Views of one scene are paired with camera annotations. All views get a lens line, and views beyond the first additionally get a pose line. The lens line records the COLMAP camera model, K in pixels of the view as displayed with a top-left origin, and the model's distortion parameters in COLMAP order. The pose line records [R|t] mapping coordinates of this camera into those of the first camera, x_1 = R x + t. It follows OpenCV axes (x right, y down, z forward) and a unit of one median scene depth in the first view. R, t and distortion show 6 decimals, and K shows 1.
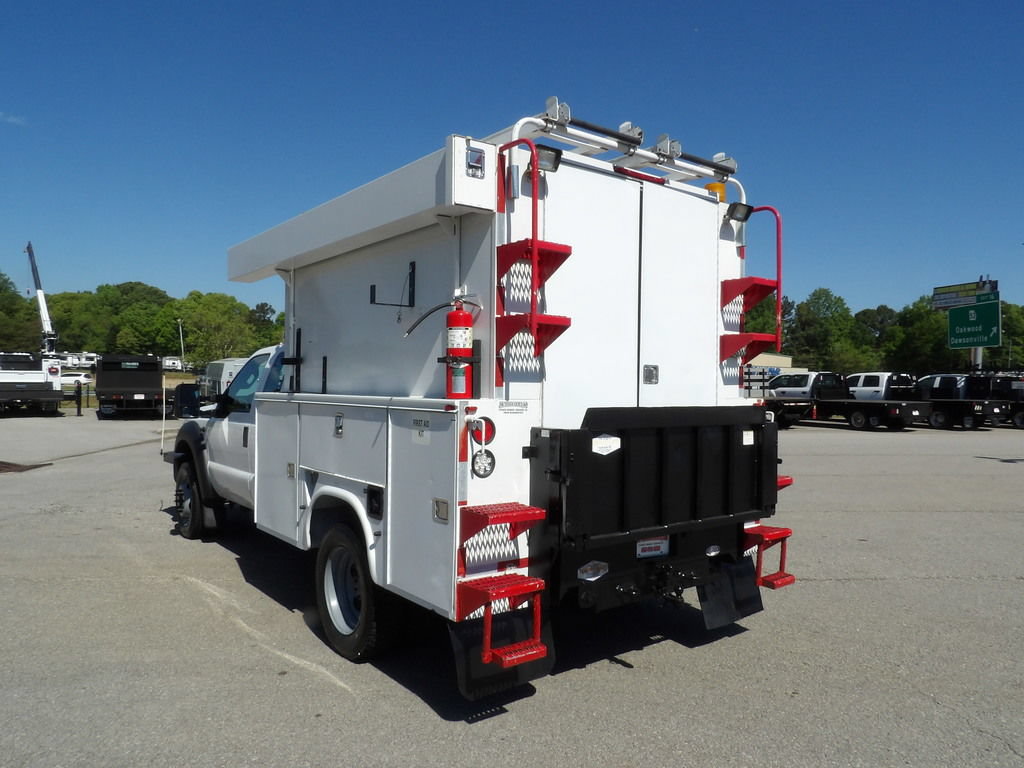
lens RADIAL K [[737.2, 0, 510.9], [0, 737.2, 385.7], [0, 0, 1]] dist [-0.033829, 0.041680]
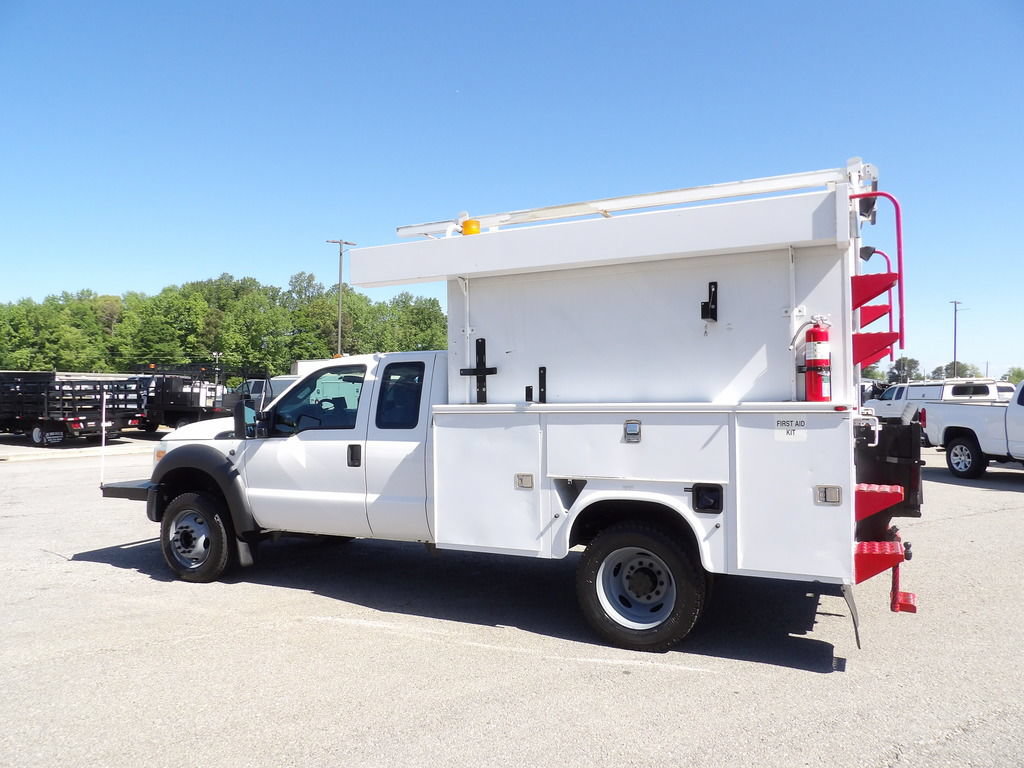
lens RADIAL K [[737.2, 0, 512.0], [0, 737.2, 385.5], [0, 0, 1]] dist [-0.033829, 0.041680]
pose [[0.896739, -0.017134, 0.442228, -0.808395], [0.023634, 0.999678, -0.009192, -0.006809], [-0.441928, 0.018694, 0.896856, 0.119077]]
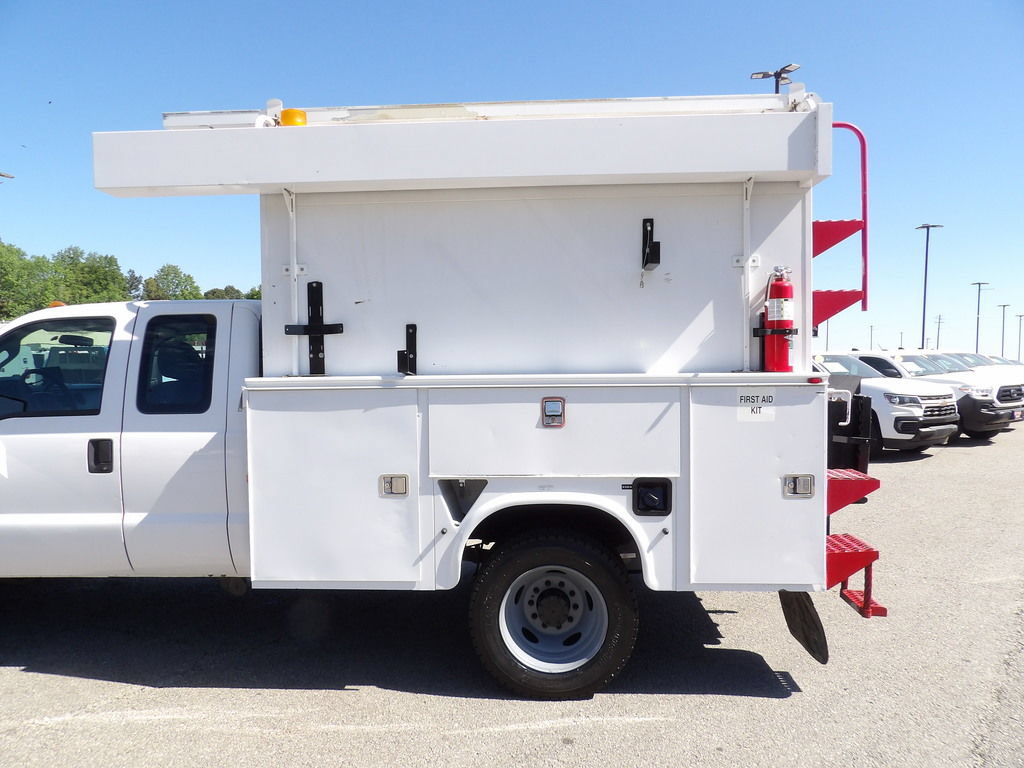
lens RADIAL K [[737.2, 0, 513.6], [0, 737.2, 386.4], [0, 0, 1]] dist [-0.033829, 0.041680]
pose [[0.654914, -0.041303, 0.754574, -0.806998], [0.018378, 0.999080, 0.038735, -0.005469], [-0.755480, -0.011500, 0.655070, 0.487575]]
